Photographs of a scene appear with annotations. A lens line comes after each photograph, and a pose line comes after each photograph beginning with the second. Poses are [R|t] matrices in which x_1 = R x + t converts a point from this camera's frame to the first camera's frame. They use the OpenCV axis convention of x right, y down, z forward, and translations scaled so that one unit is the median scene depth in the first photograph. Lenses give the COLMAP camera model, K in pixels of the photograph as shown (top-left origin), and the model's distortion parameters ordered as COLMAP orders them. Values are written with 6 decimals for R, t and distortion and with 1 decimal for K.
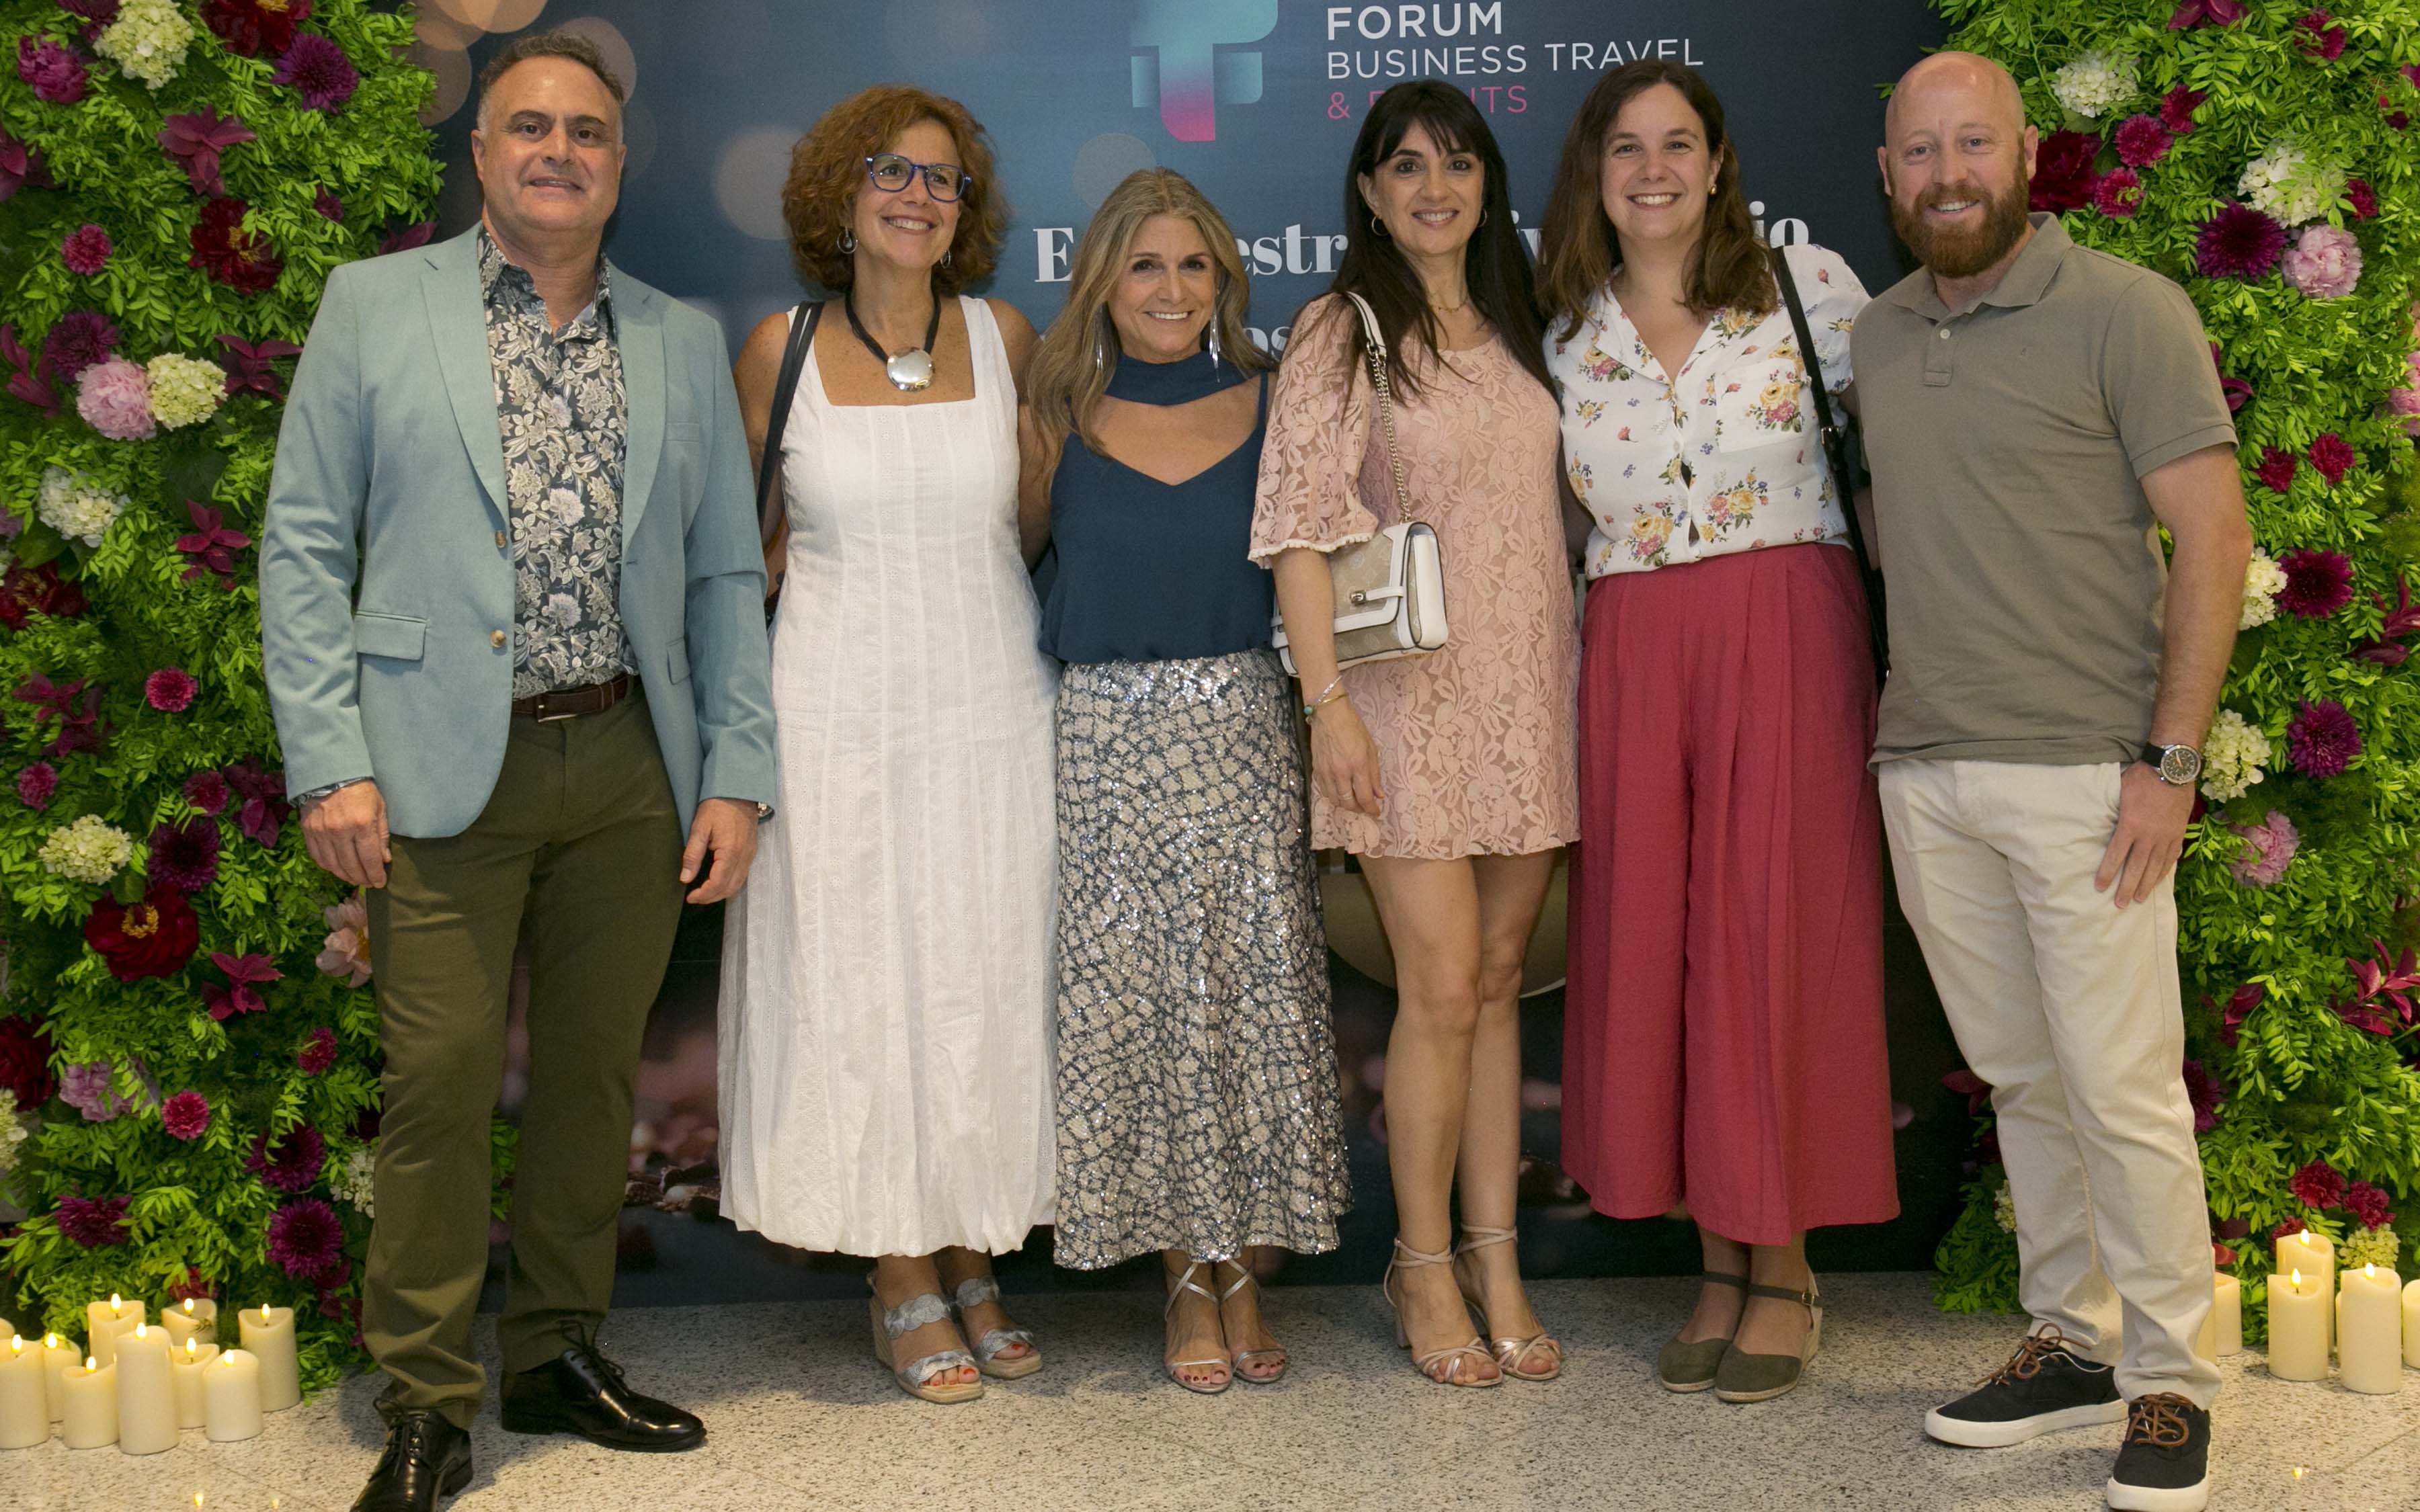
lens RADIAL K [[3604.9, 0, 1200.5], [0, 3604.9, 705.8], [0, 0, 1]] dist [0.045567, 0.201940]
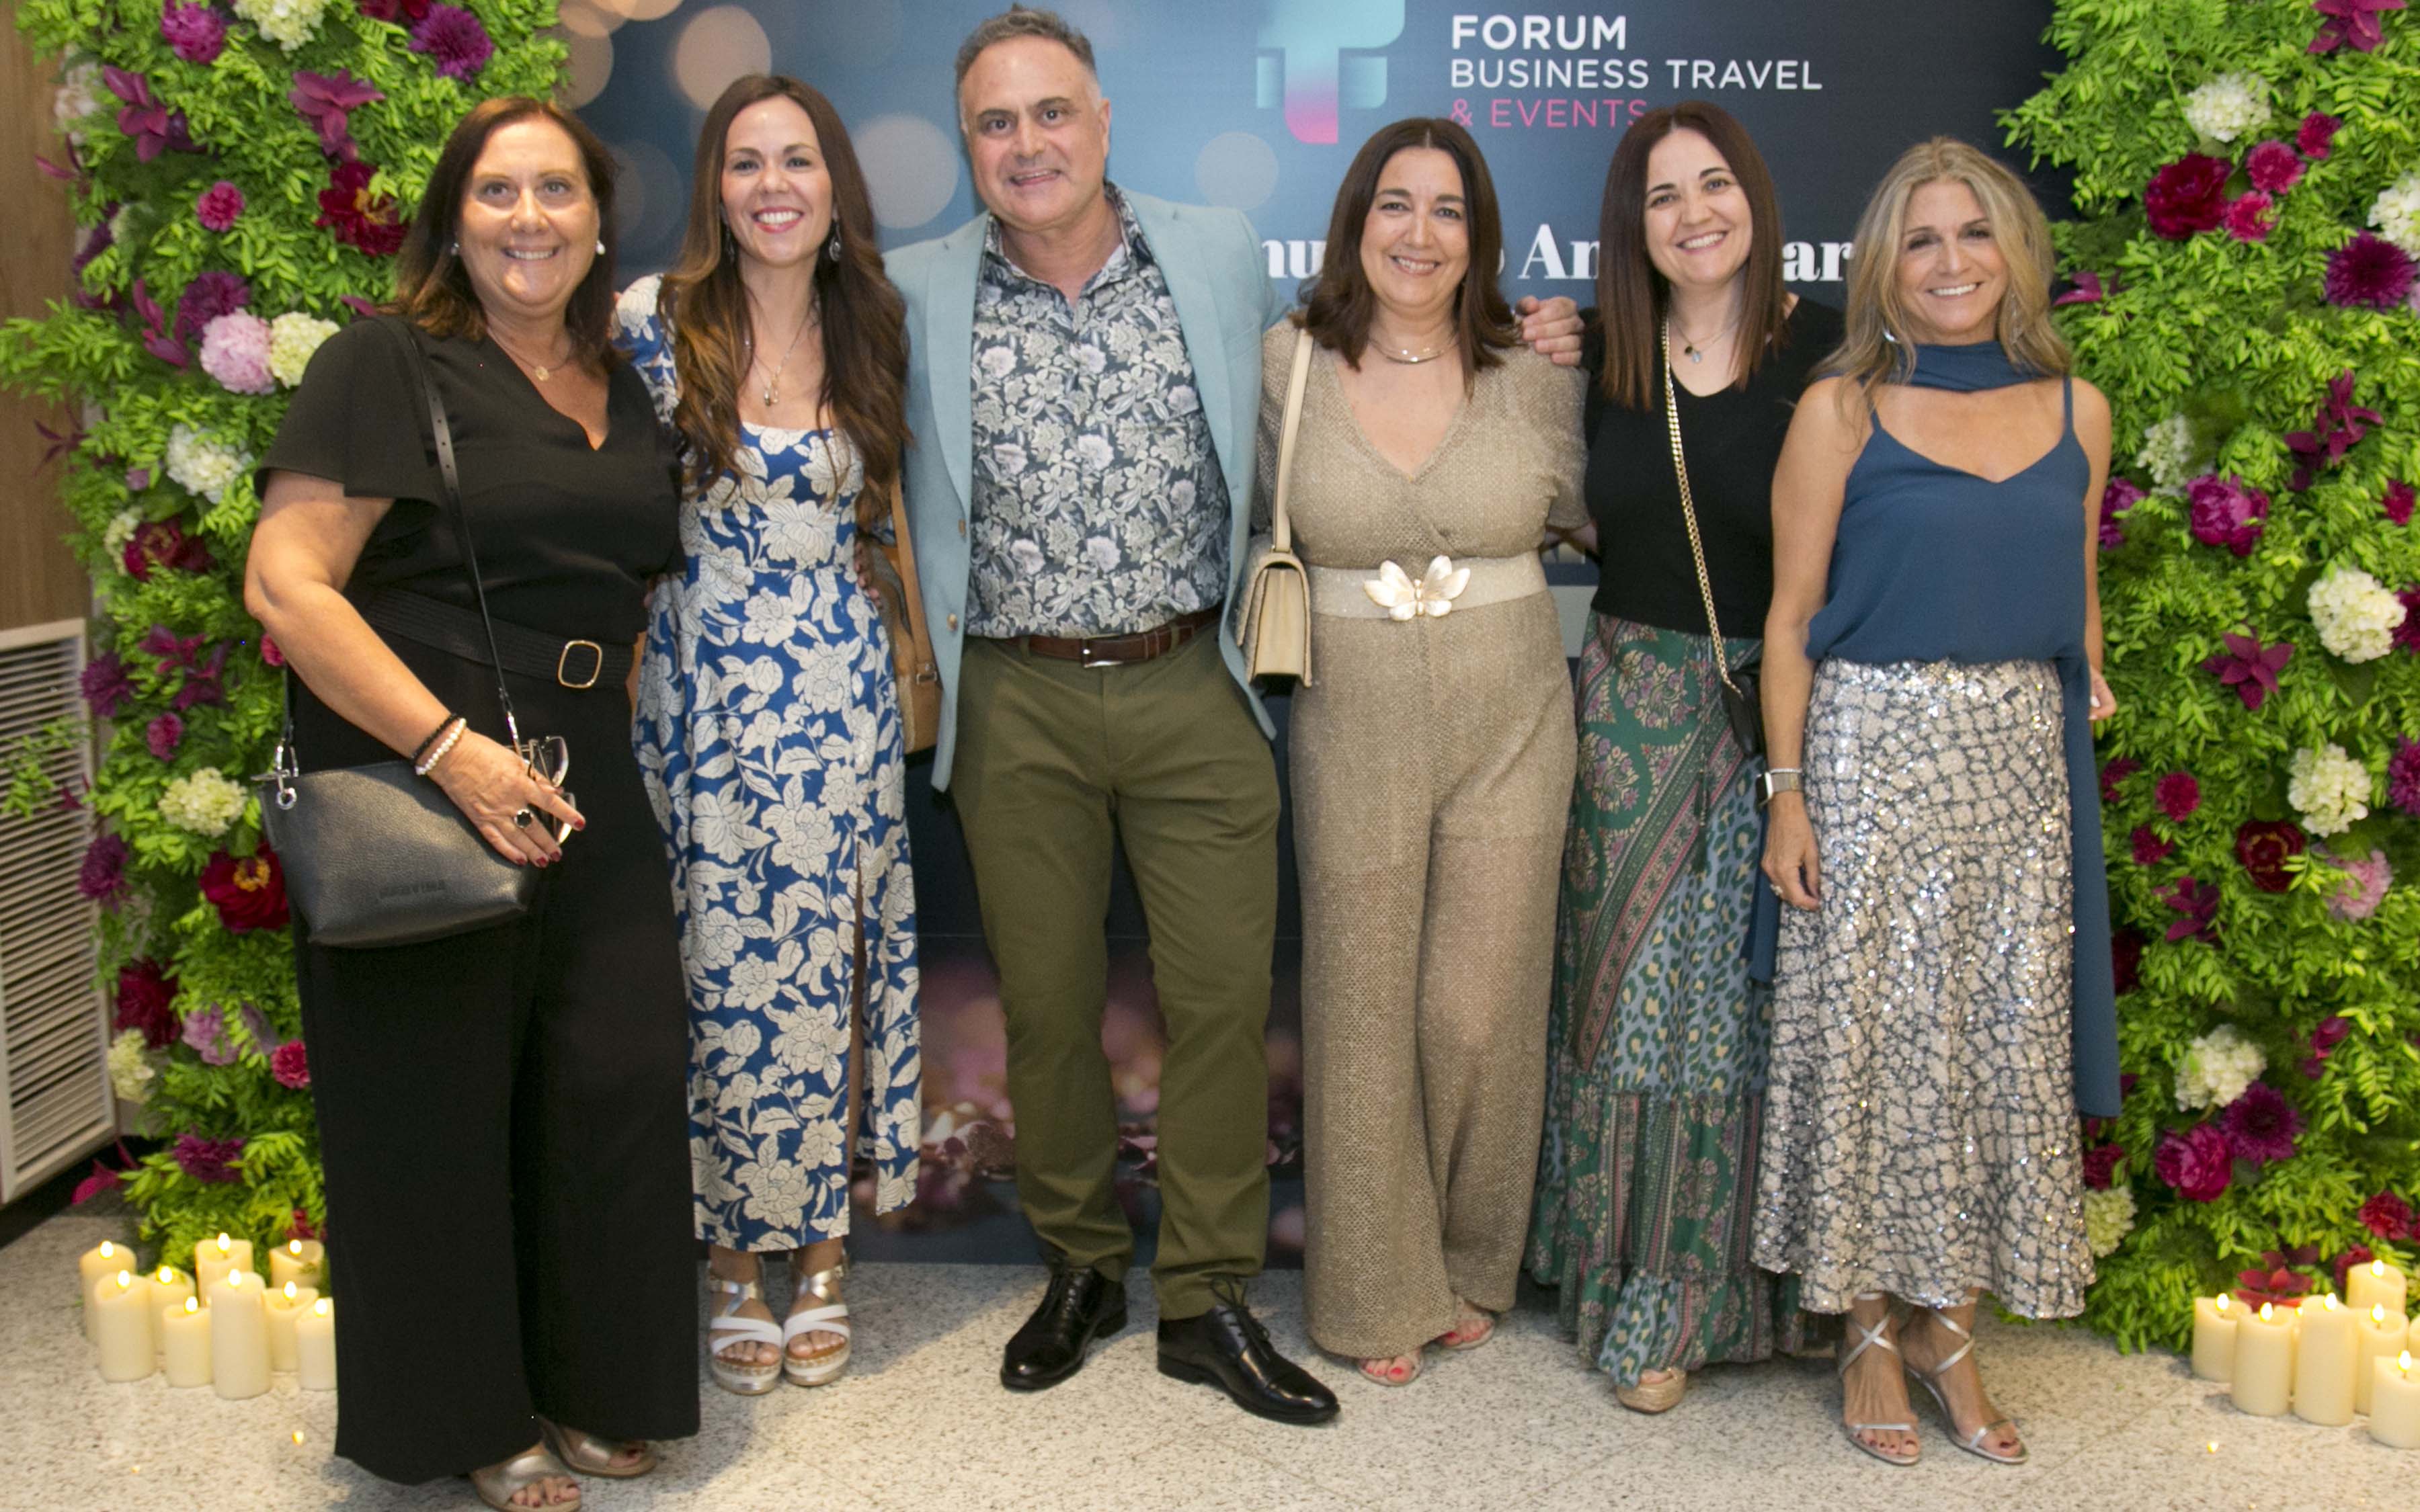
lens RADIAL K [[2392.9, 0, 1212.9], [0, 2392.9, 735.2], [0, 0, 1]] dist [-0.095645, 0.073479]
pose [[0.999128, 0.037537, -0.018268, -0.012916], [-0.037465, 0.999289, 0.004272, 0.007759], [0.018415, -0.003583, 0.999824, 0.347730]]
